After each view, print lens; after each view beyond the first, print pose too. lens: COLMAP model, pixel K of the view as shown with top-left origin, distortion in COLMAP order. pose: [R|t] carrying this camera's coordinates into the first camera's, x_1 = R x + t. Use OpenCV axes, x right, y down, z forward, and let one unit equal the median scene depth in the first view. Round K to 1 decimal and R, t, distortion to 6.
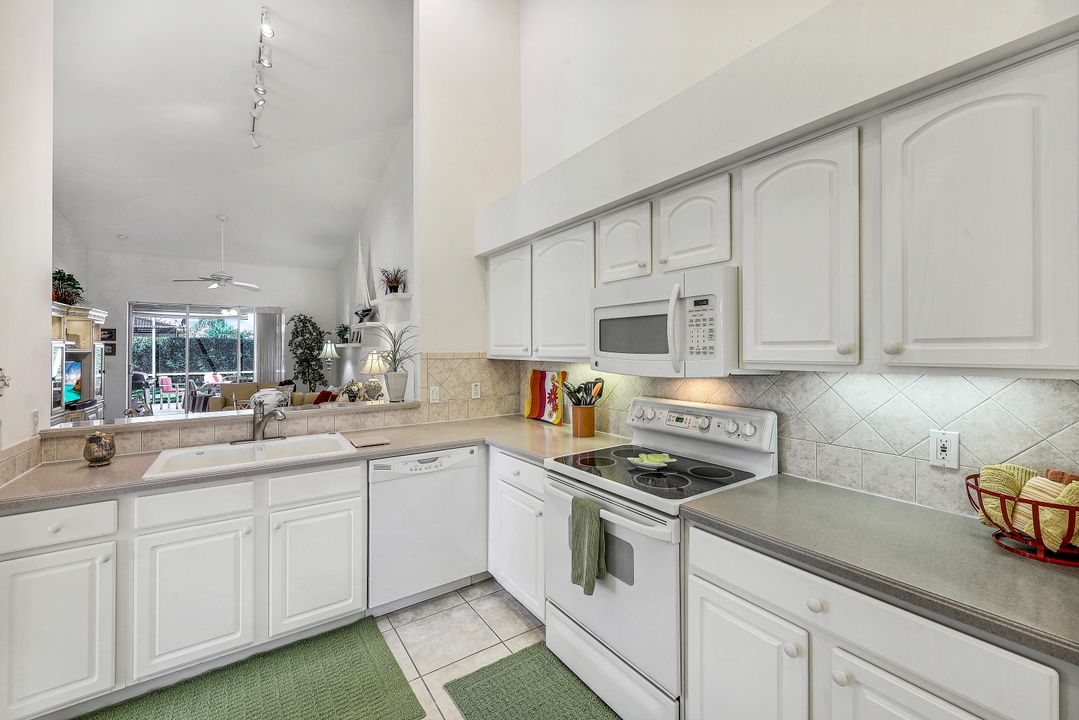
lens RADIAL K [[440.1, 0, 543.3], [0, 440.1, 343.7], [0, 0, 1]] dist [-0.001491, -0.000477]
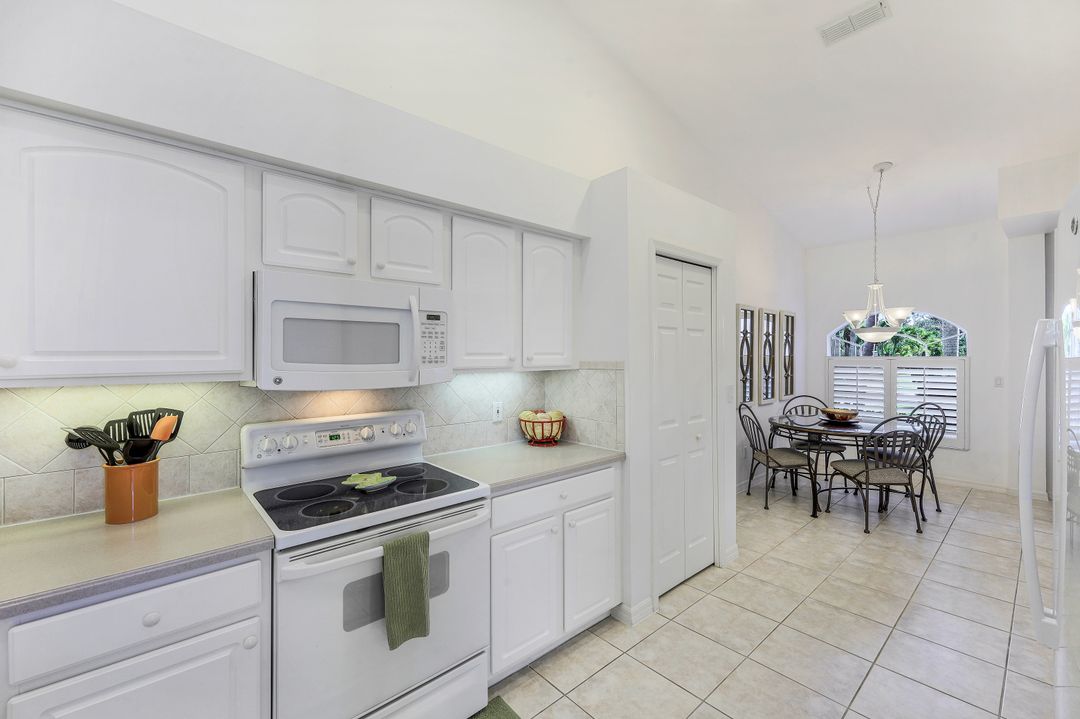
lens RADIAL K [[440.5, 0, 540.1], [0, 440.5, 351.1], [0, 0, 1]] dist [-0.001491, -0.000477]
pose [[-0.120461, 0.015257, 0.992601, -0.490678], [-0.007757, 0.999837, -0.016310, 0.005937], [-0.992688, -0.009665, -0.120323, 0.530932]]
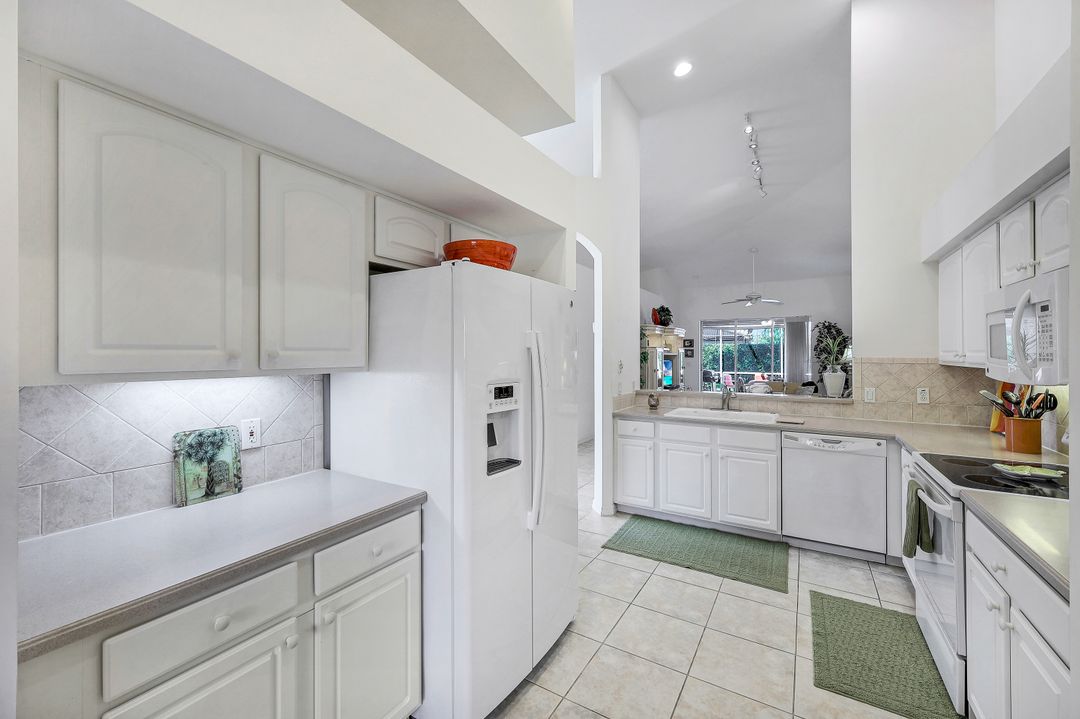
lens RADIAL K [[440.5, 0, 530.5], [0, 440.5, 349.1], [0, 0, 1]] dist [-0.001491, -0.000477]
pose [[0.398437, -0.004375, -0.917185, 0.490192], [0.006148, 0.999979, -0.002099, -0.004638], [0.917175, -0.004802, 0.398455, -0.267311]]
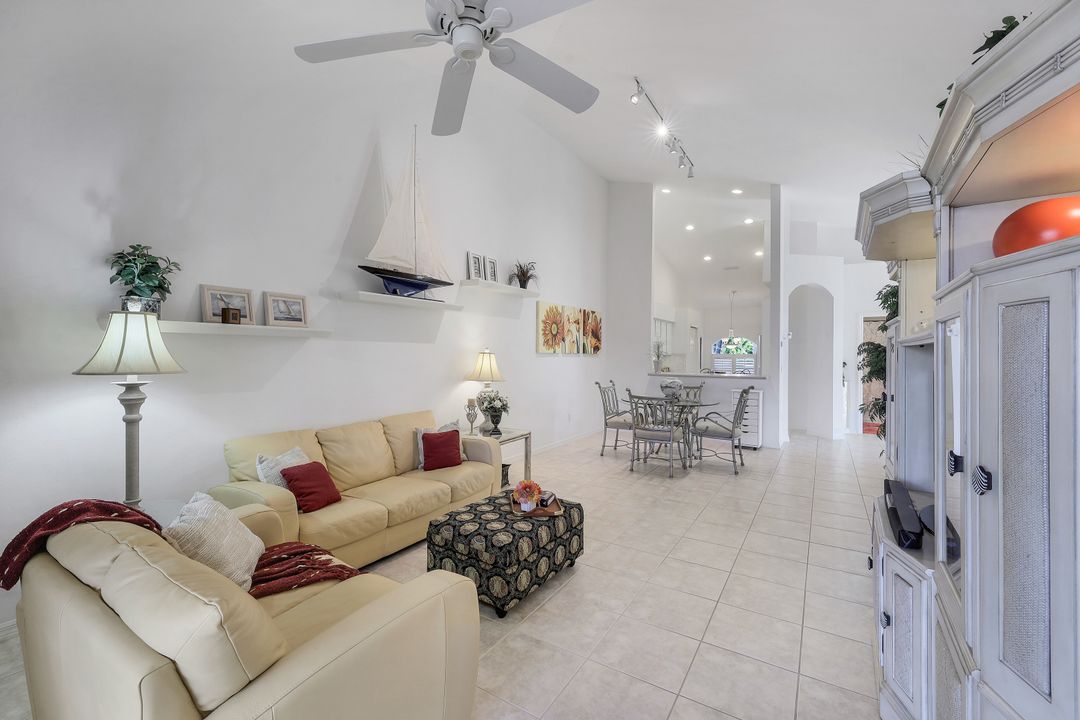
lens RADIAL K [[440.5, 0, 539.1], [0, 440.5, 352.6], [0, 0, 1]] dist [-0.001491, -0.000477]
pose [[-0.389318, 0.006492, 0.921081, -2.568844], [-0.012866, 0.999839, -0.012485, 0.069776], [-0.921014, -0.016712, -0.389171, 2.829039]]
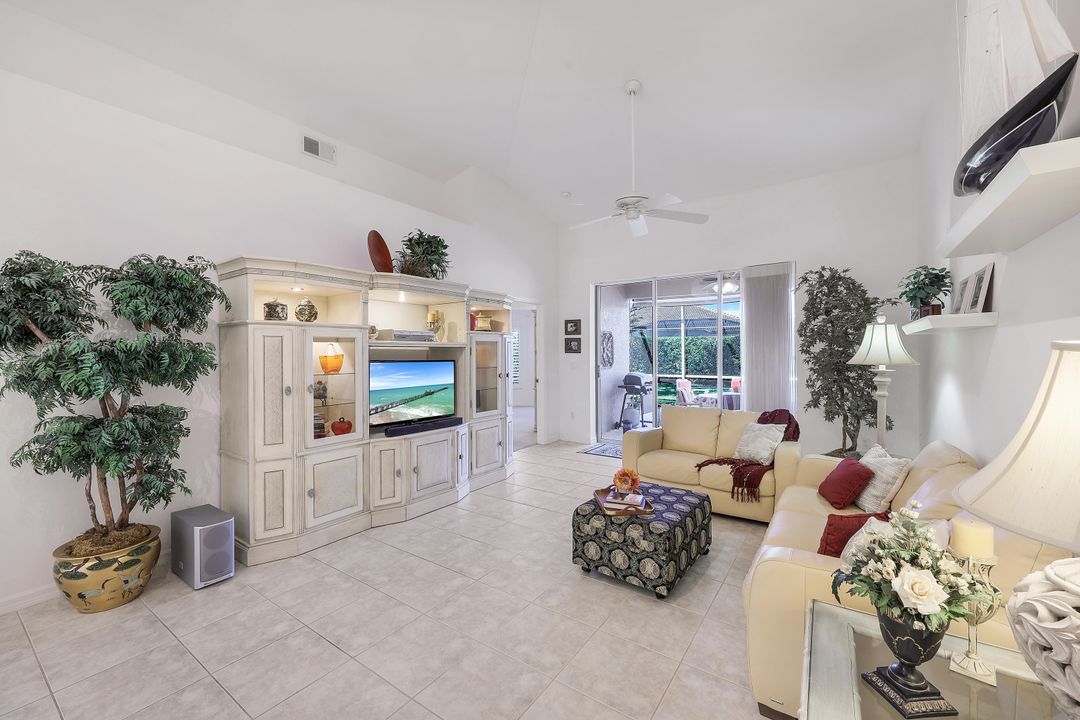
lens RADIAL K [[440.5, 0, 530.2], [0, 440.5, 354.0], [0, 0, 1]] dist [-0.001491, -0.000477]
pose [[0.350477, 0.006836, -0.936546, -0.785320], [0.012649, 0.999848, 0.012032, 0.053711], [0.936486, -0.016064, 0.350337, 1.914468]]
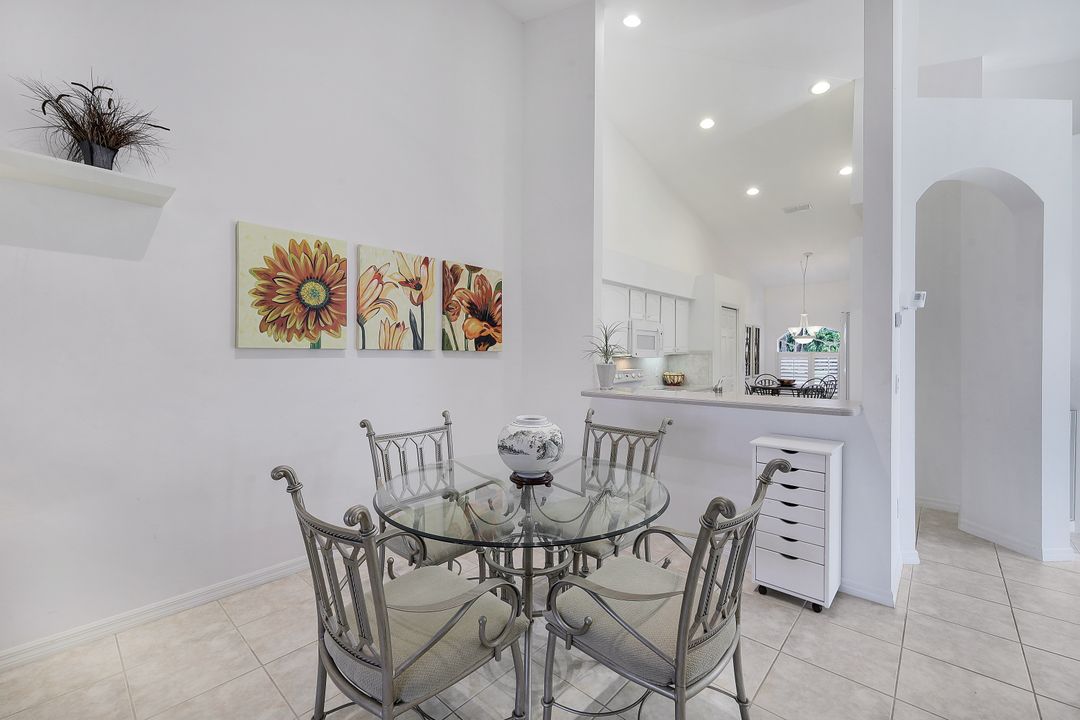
lens RADIAL K [[440.5, 0, 539.1], [0, 440.5, 359.2], [0, 0, 1]] dist [-0.001491, -0.000477]
pose [[-0.230442, -0.000029, 0.973086, -1.582798], [-0.007387, 0.999971, -0.001720, 0.064366], [-0.973058, -0.007584, -0.230435, 1.602018]]
